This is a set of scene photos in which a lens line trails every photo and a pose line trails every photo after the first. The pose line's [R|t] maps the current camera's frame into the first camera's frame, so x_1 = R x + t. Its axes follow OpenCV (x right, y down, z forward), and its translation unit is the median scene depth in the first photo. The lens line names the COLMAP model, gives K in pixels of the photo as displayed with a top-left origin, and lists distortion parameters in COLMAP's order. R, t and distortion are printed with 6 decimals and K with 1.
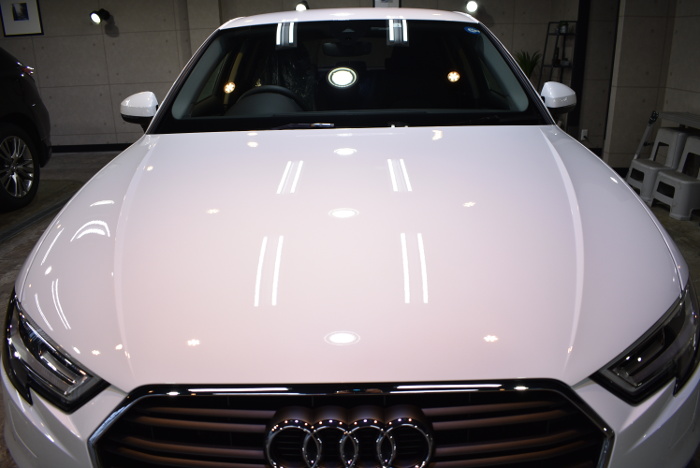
lens RADIAL K [[529.0, 0, 350.0], [0, 529.0, 234.0], [0, 0, 1]] dist [-0.090526, -0.002335]
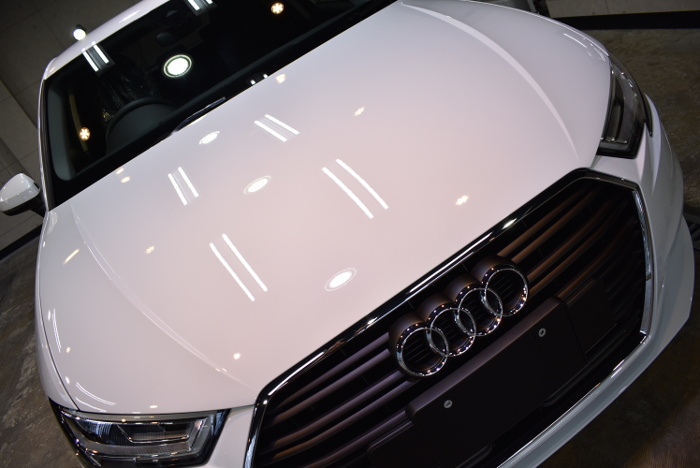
lens RADIAL K [[529.0, 0, 350.0], [0, 529.0, 234.0], [0, 0, 1]] dist [-0.090526, -0.002335]
pose [[0.829076, -0.533992, 0.165788, -0.117536], [0.518723, 0.845242, 0.128424, 0.001819], [-0.208709, -0.020475, 0.977764, 0.002739]]
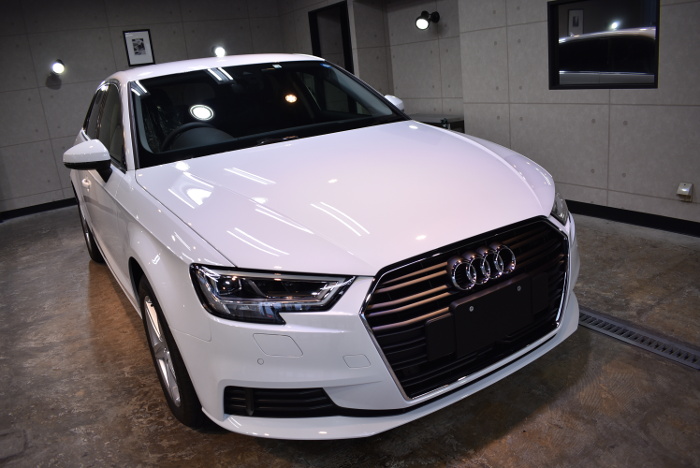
lens RADIAL K [[529.0, 0, 350.0], [0, 529.0, 234.0], [0, 0, 1]] dist [-0.090526, -0.002335]
pose [[0.845917, -0.211988, 0.489373, -0.559732], [0.246569, 0.969104, -0.006412, 0.072382], [-0.472894, 0.126088, 0.872051, -0.198923]]
